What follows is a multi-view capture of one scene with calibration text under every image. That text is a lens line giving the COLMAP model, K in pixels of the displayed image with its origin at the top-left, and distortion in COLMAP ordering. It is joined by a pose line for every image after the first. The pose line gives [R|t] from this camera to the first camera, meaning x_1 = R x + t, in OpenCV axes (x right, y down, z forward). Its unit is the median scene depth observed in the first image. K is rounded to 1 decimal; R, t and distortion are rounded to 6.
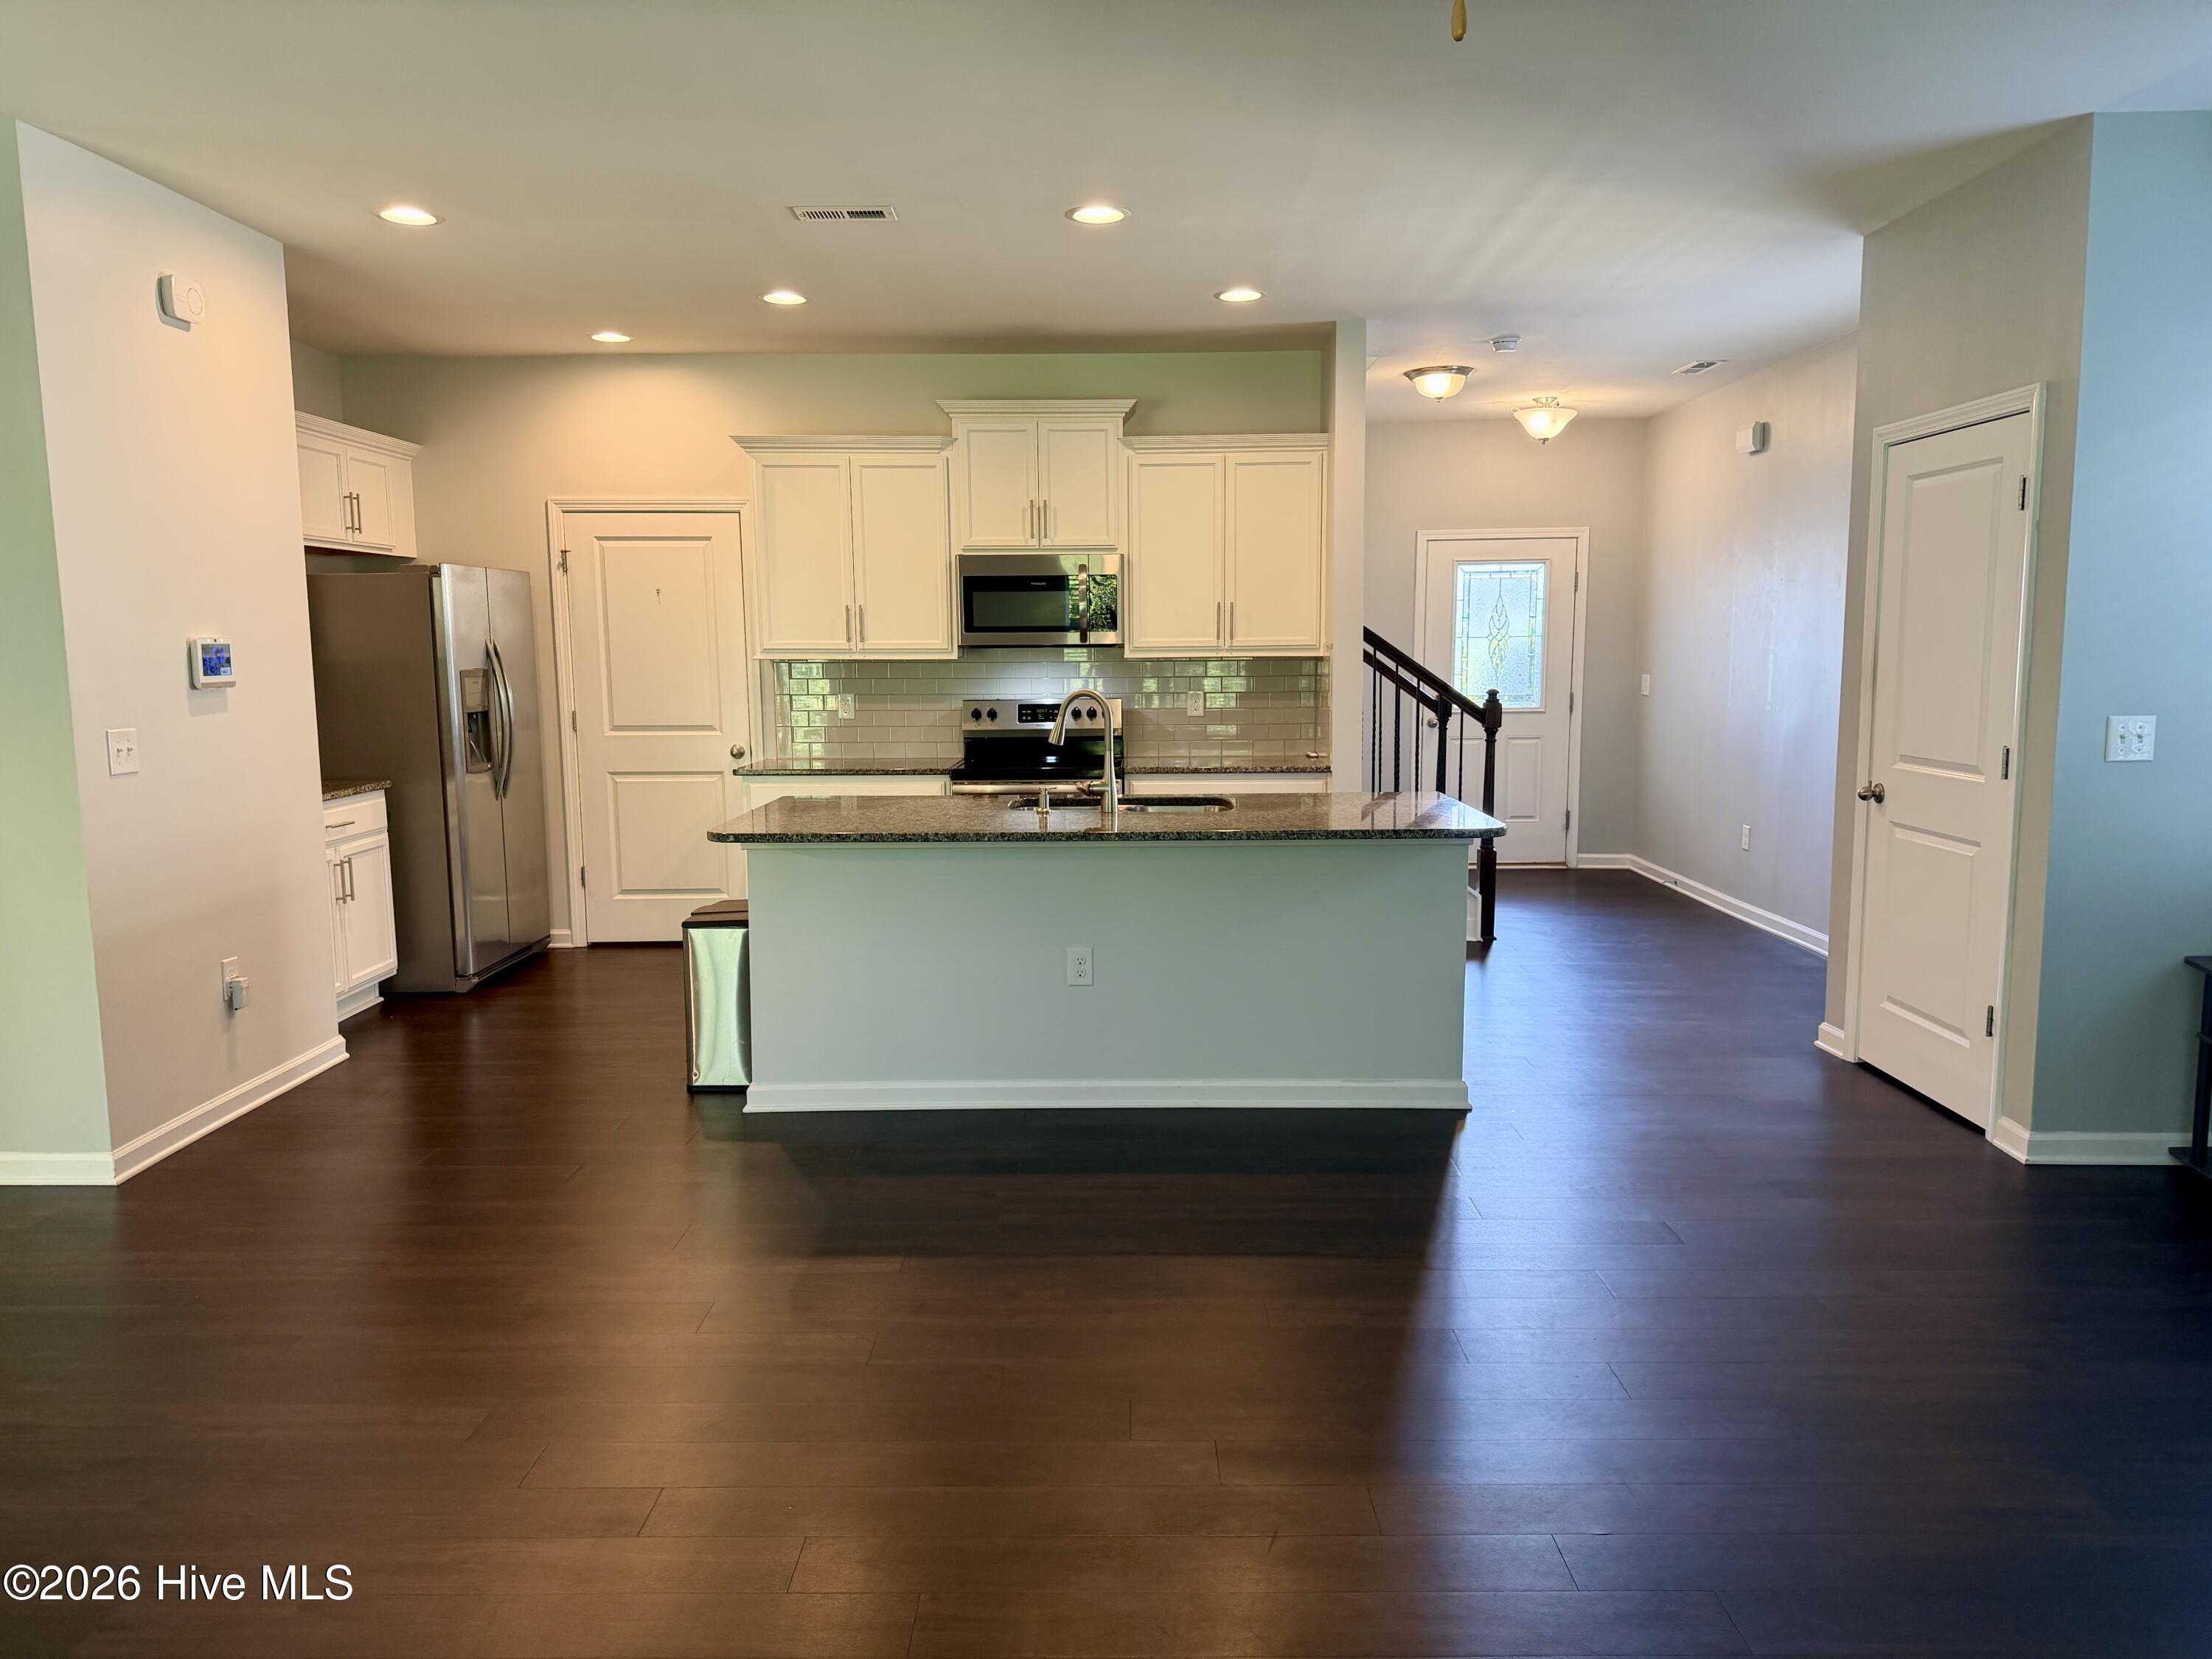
lens RADIAL K [[1556.7, 0, 1116.9], [0, 1556.7, 845.5], [0, 0, 1]] dist [0.085058, -0.002159]
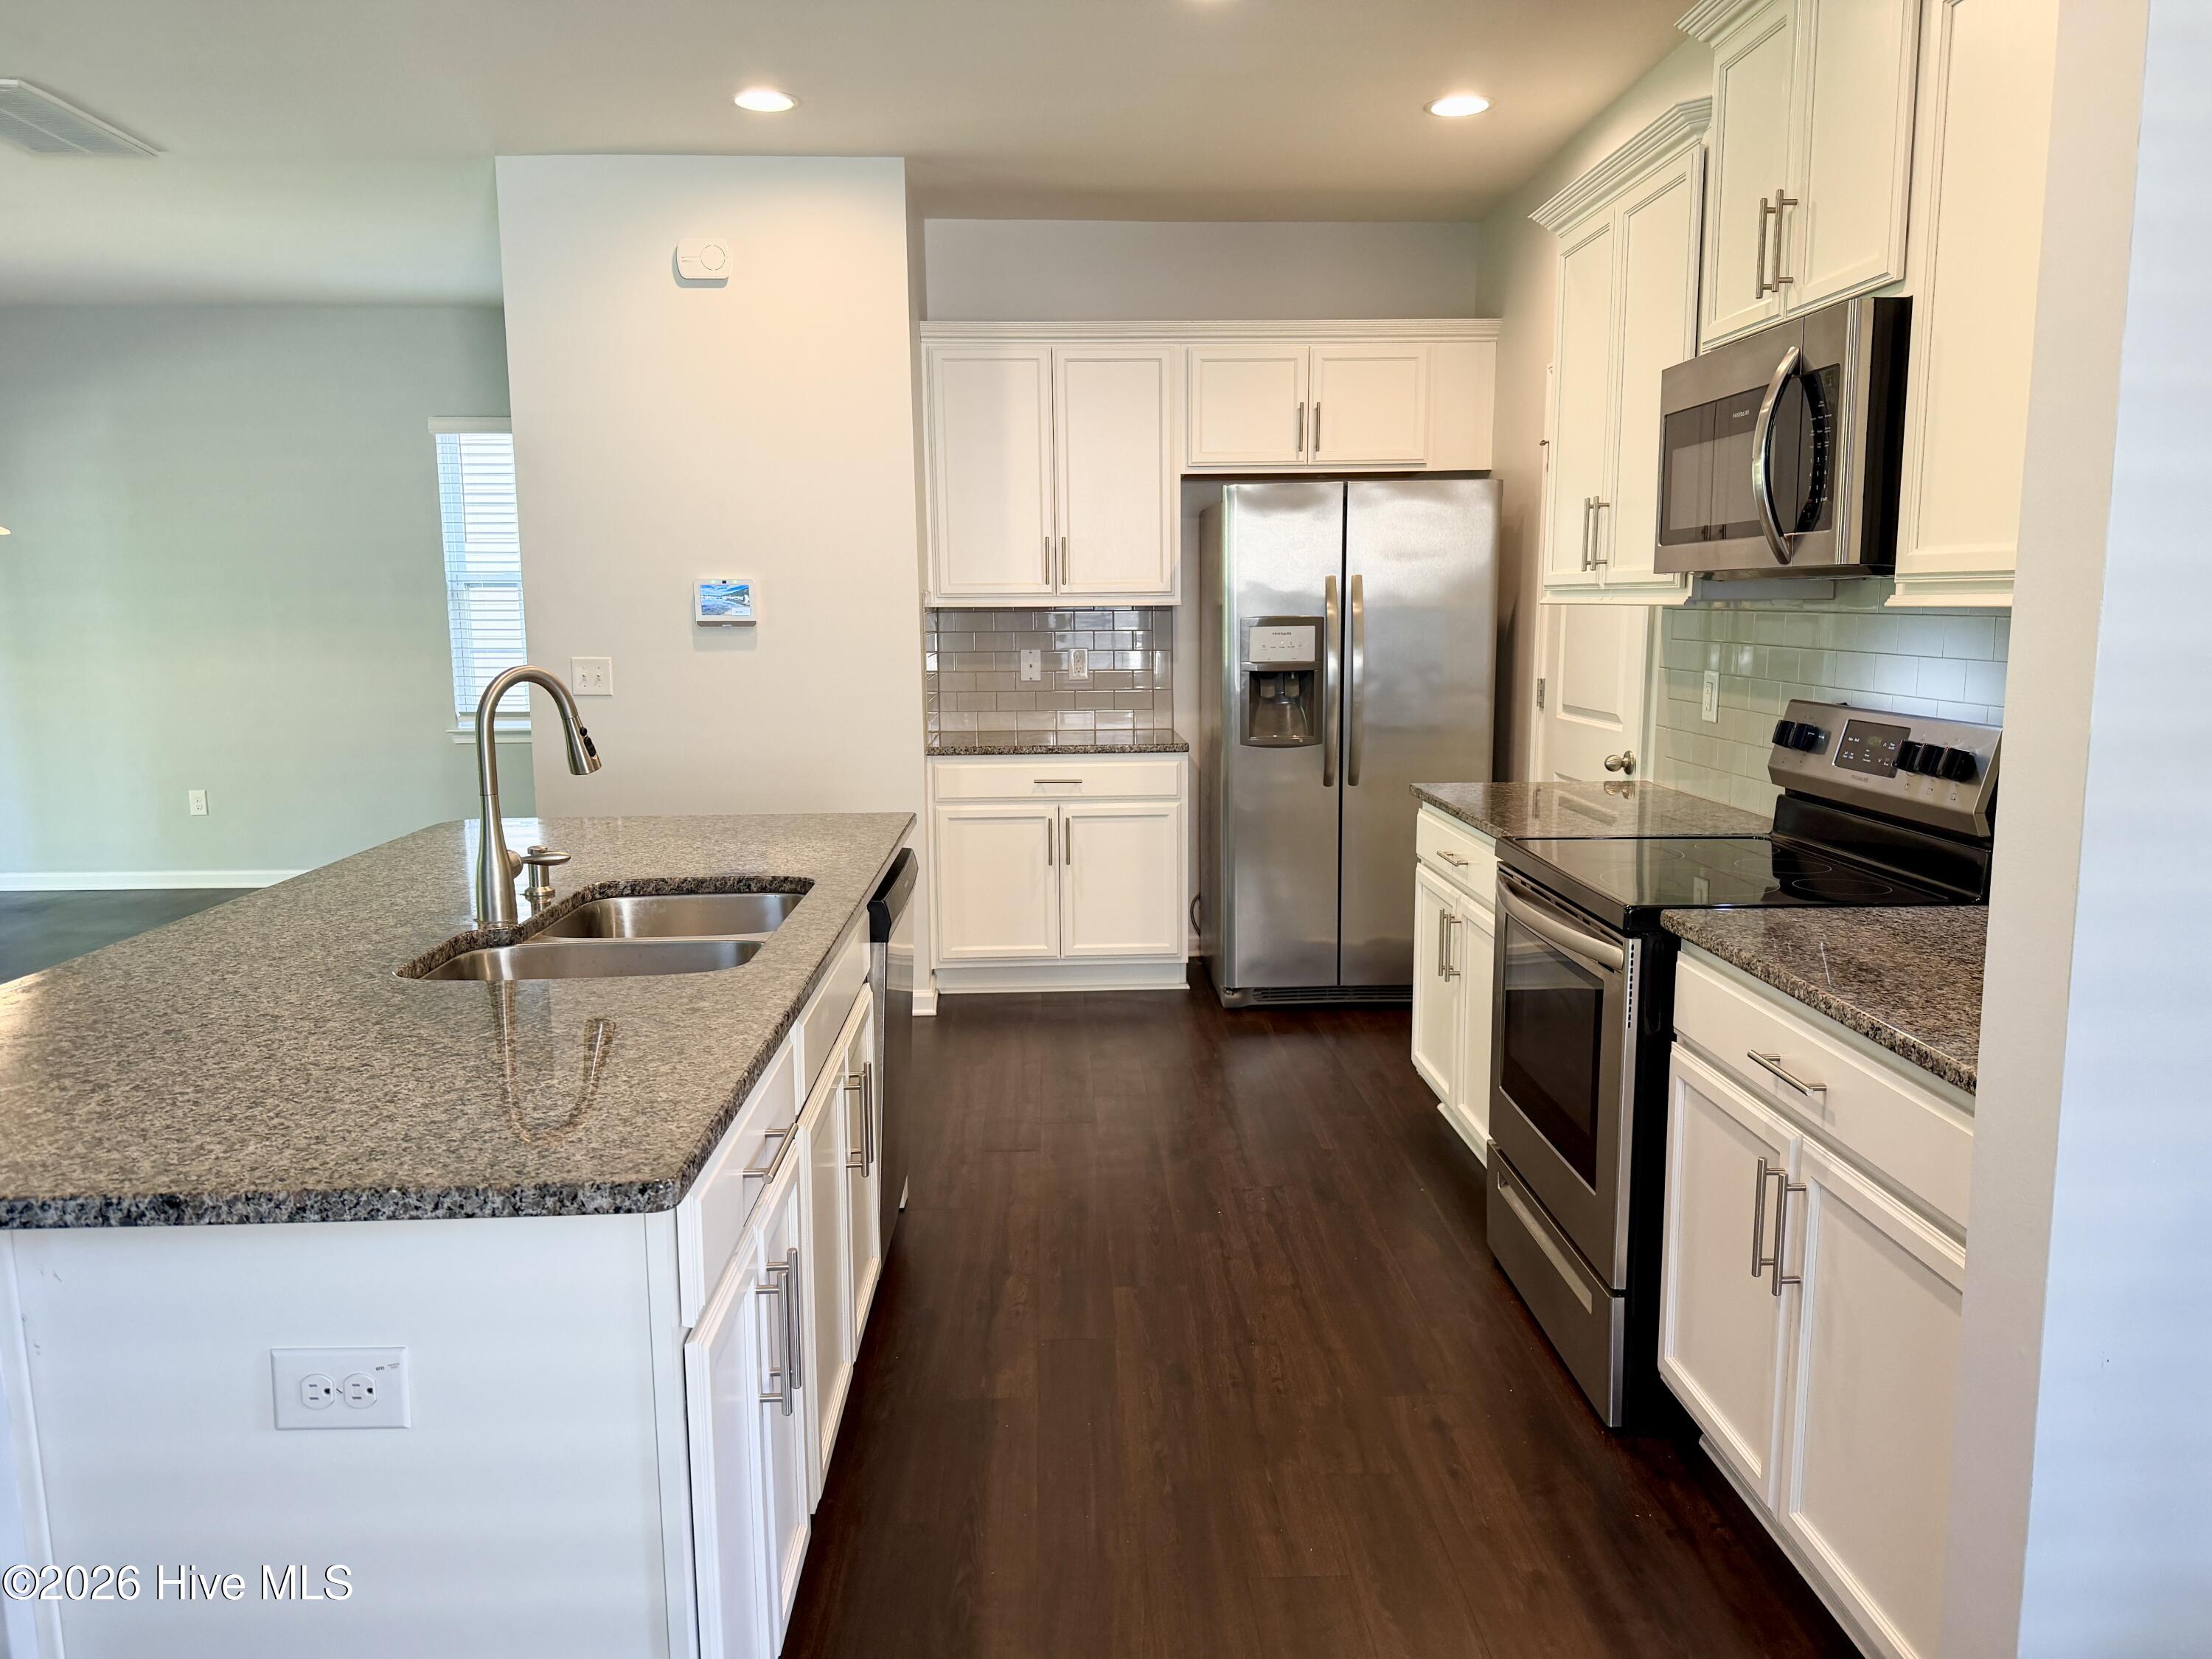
lens RADIAL K [[1548.1, 0, 1106.0], [0, 1548.1, 829.5], [0, 0, 1]] dist [0.093276, -0.118315]
pose [[0.043306, 0.153177, -0.987249, 0.337506], [-0.123313, 0.981440, 0.146866, -0.100713], [0.991422, 0.115381, 0.061391, 0.805383]]
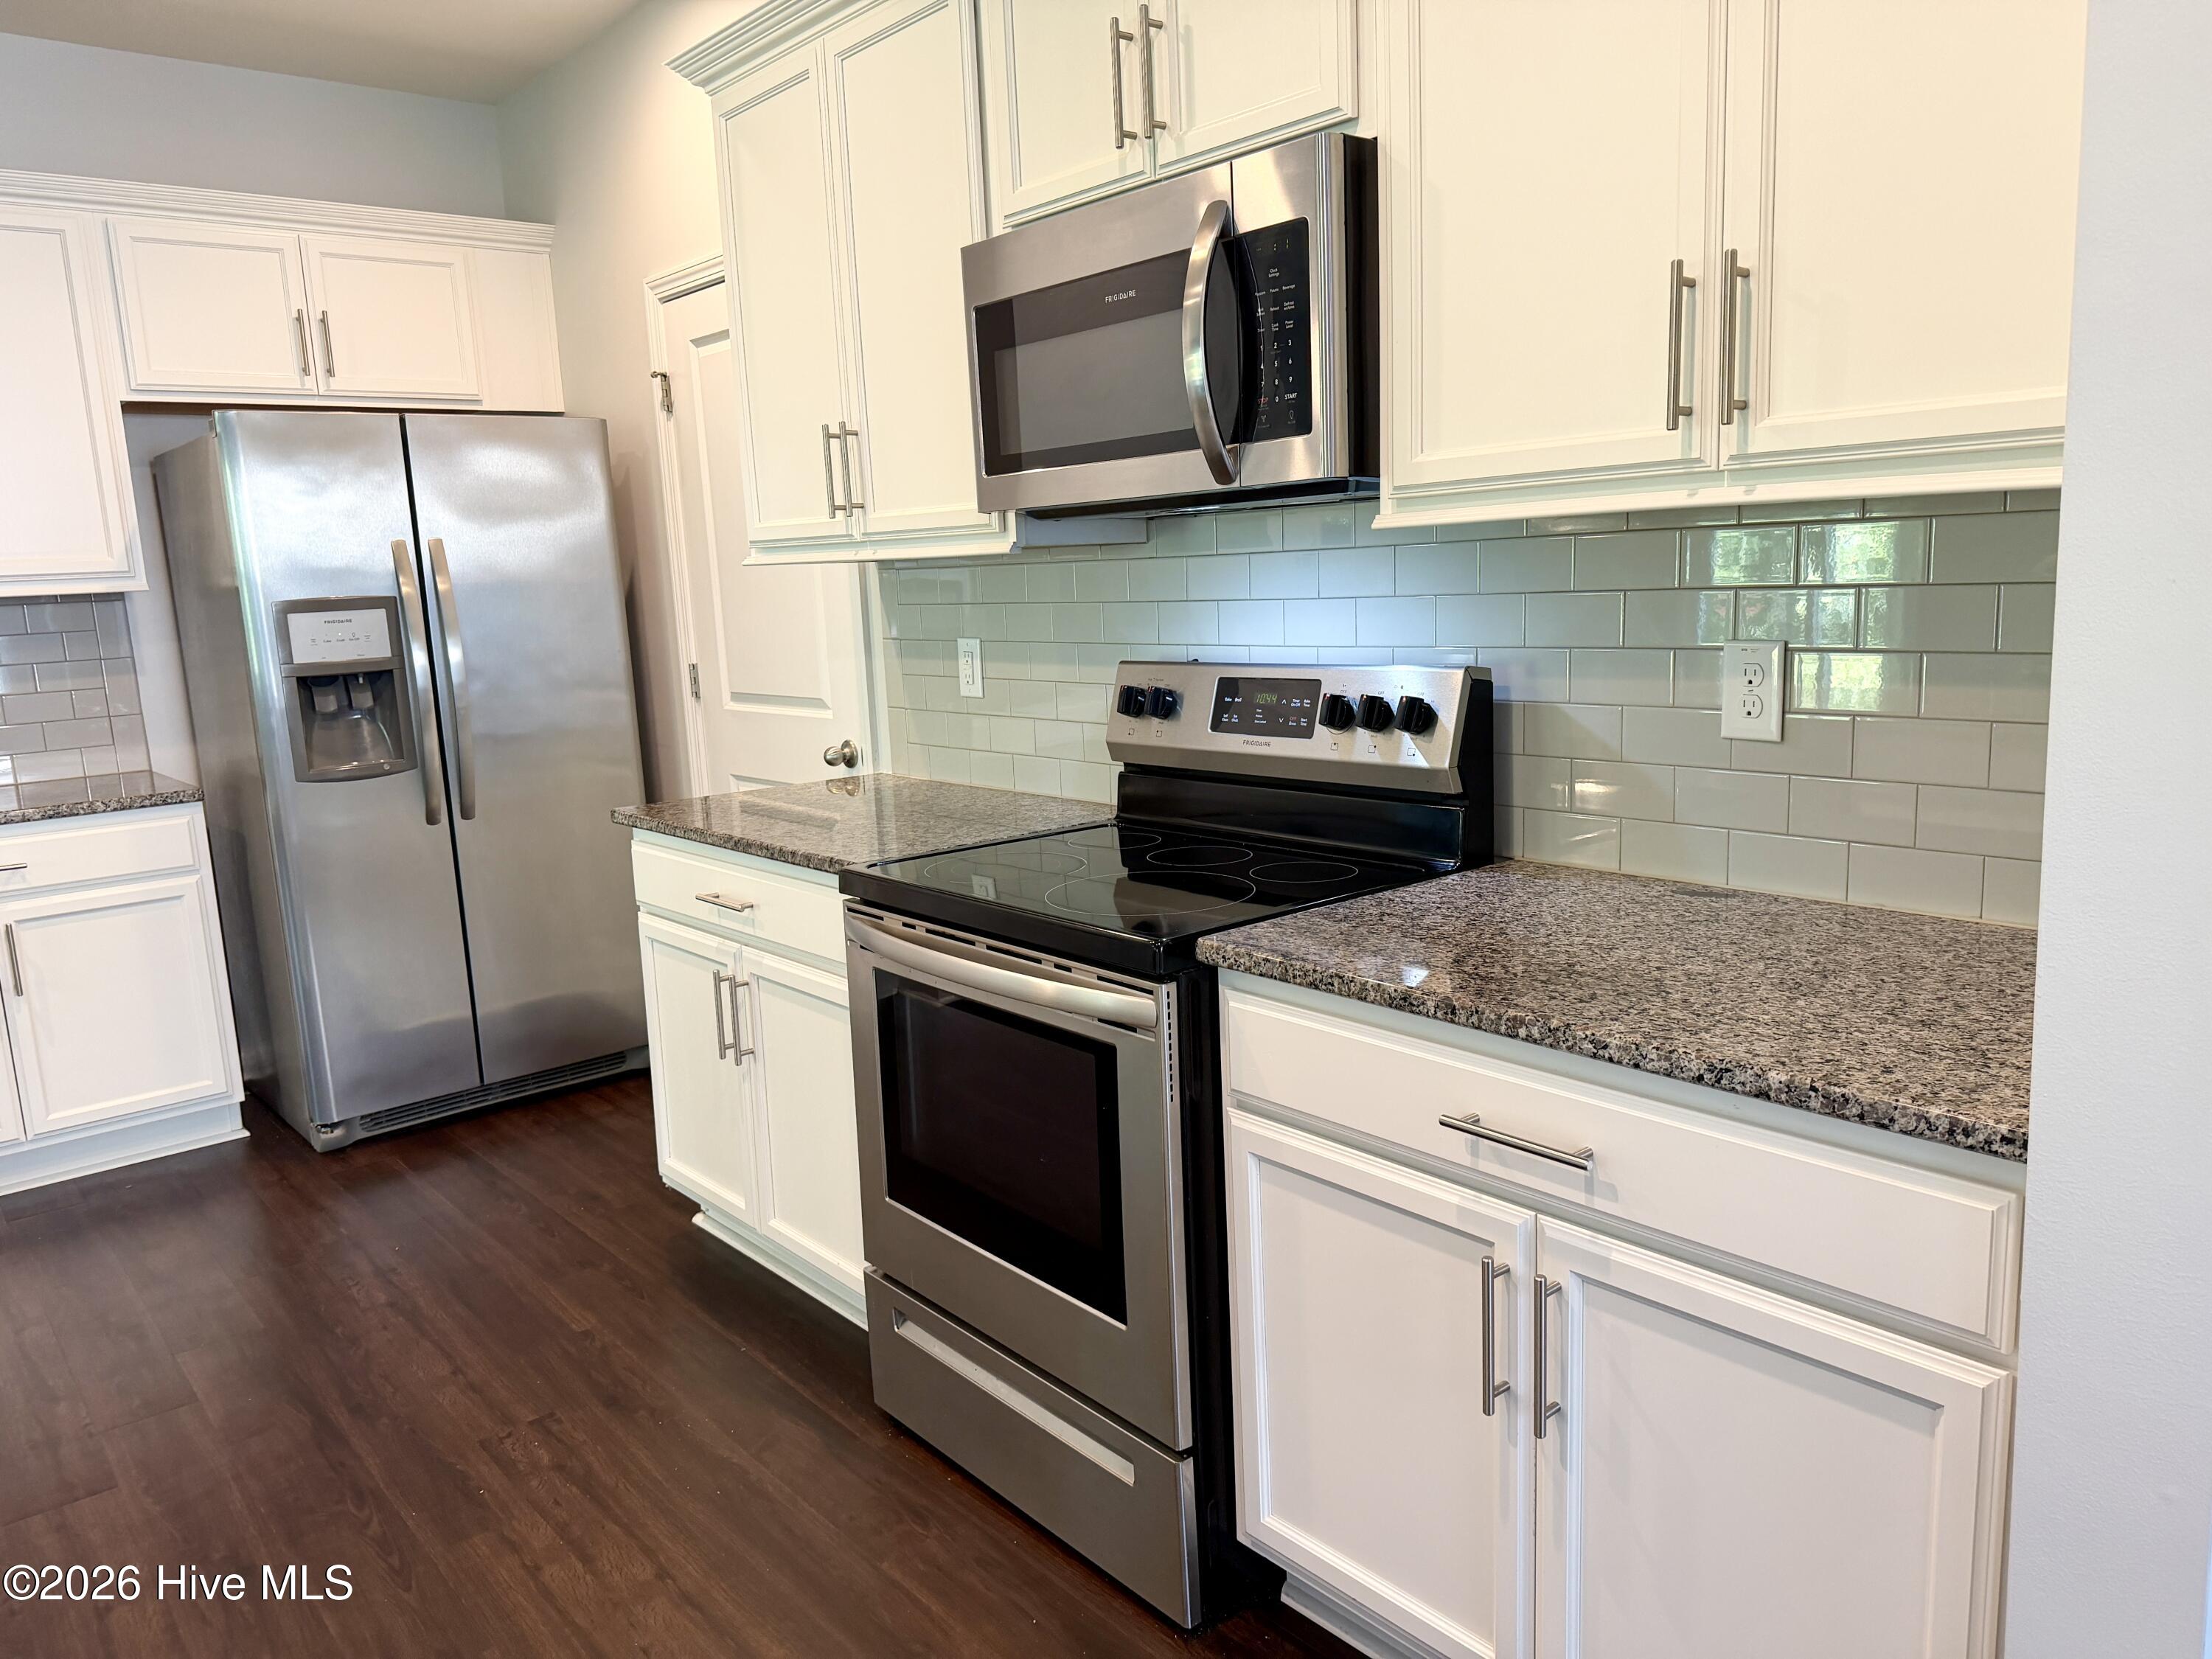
lens RADIAL K [[1548.1, 0, 1106.0], [0, 1548.1, 829.5], [0, 0, 1]] dist [0.093276, -0.118315]
pose [[0.650768, 0.106267, -0.751803, 0.185789], [-0.061496, 0.994281, 0.087310, -0.087280], [0.756782, -0.010585, 0.653581, 0.771341]]
